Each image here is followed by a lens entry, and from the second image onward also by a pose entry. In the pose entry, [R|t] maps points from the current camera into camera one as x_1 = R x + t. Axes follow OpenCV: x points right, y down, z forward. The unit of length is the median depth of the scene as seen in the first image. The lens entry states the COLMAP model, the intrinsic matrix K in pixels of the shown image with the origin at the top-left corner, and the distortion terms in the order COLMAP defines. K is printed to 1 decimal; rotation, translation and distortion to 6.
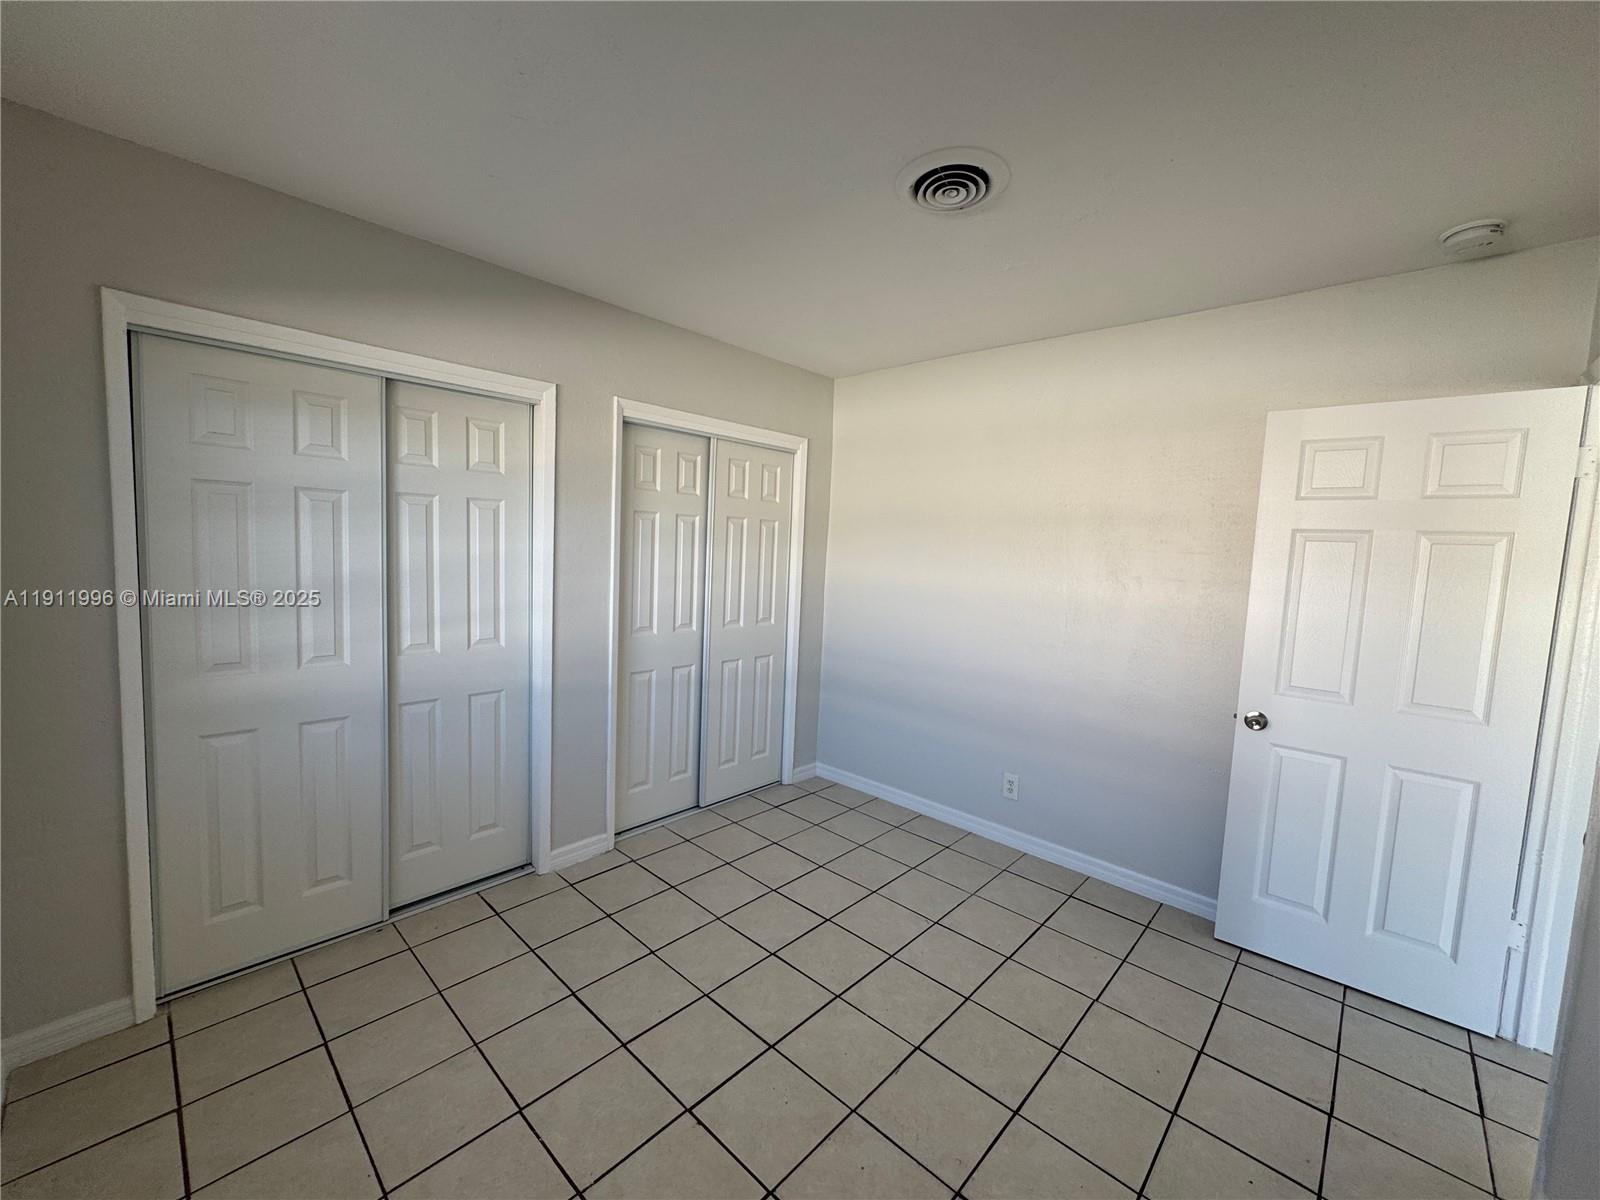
lens RADIAL K [[642.1, 0, 811.9], [0, 642.1, 597.4], [0, 0, 1]] dist [-0.000648, -0.000335]
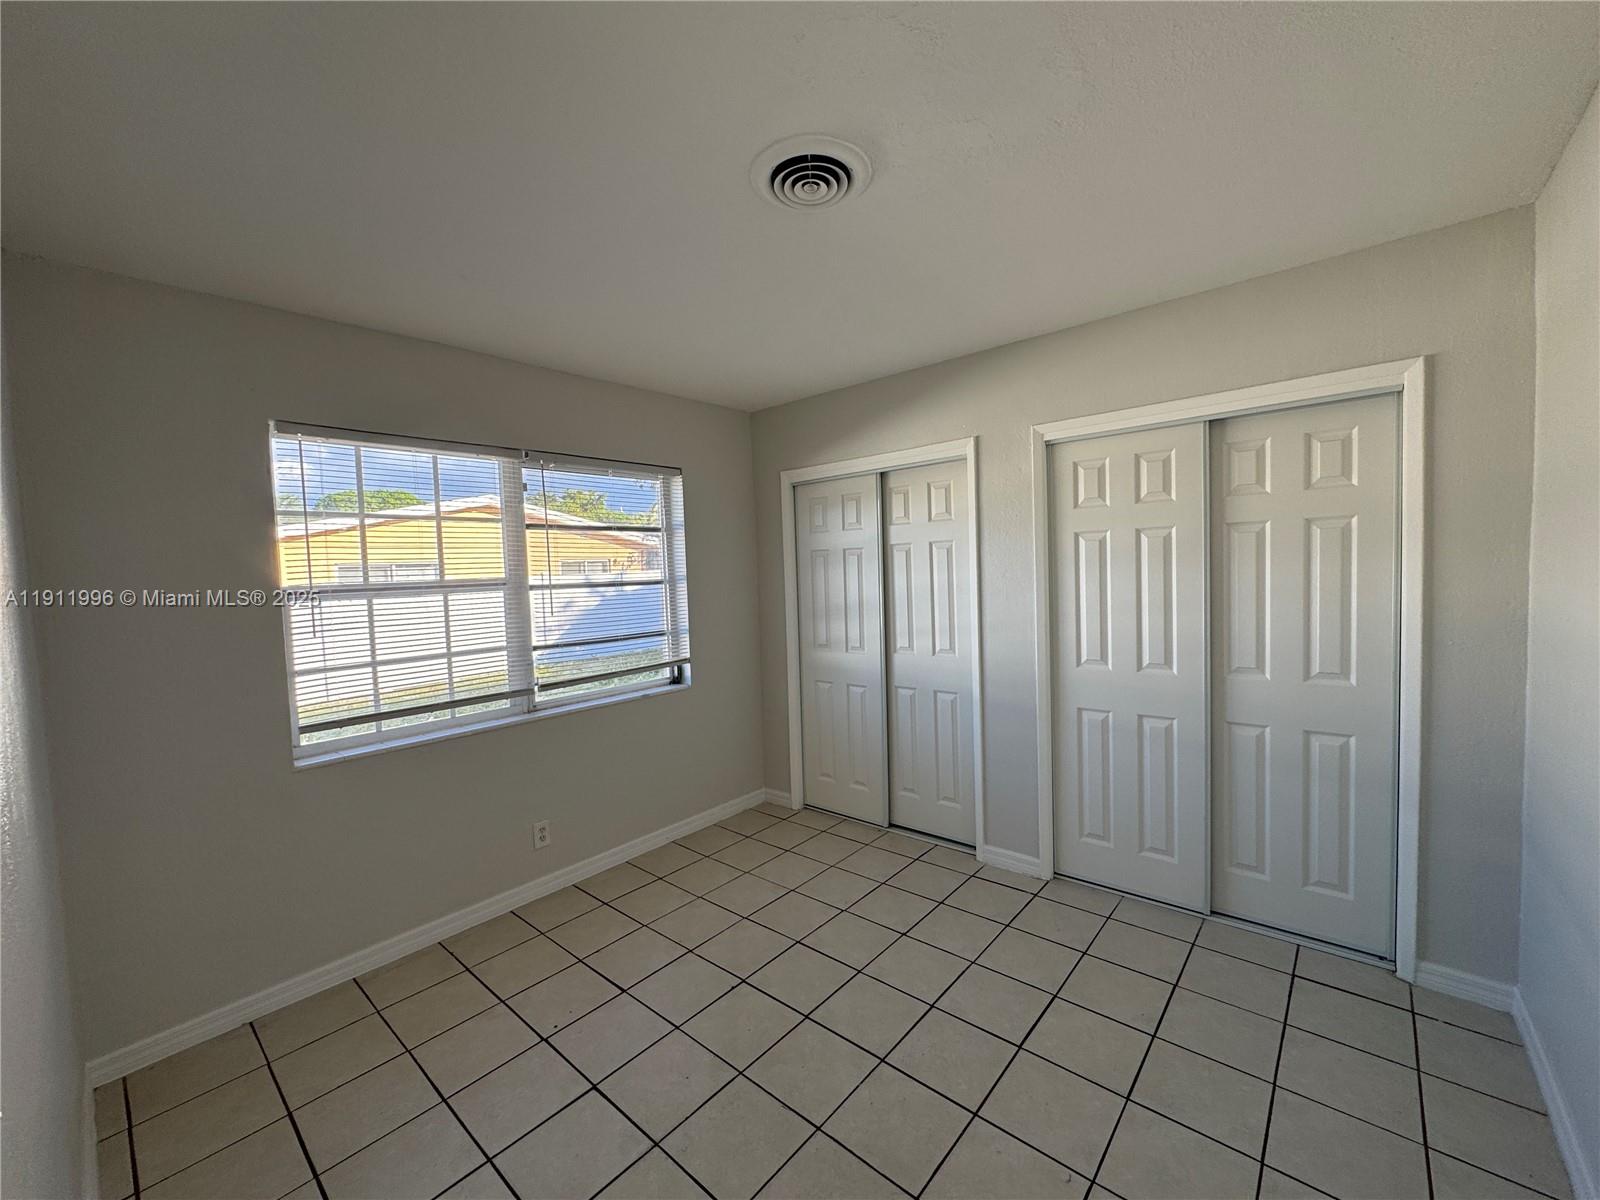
lens RADIAL K [[642.1, 0, 811.3], [0, 642.1, 602.8], [0, 0, 1]] dist [-0.000648, -0.000335]
pose [[0.029551, 0.005365, -0.999549, 0.794079], [-0.049366, 0.998773, 0.003901, -0.021156], [0.998343, 0.049229, 0.029780, 0.711560]]
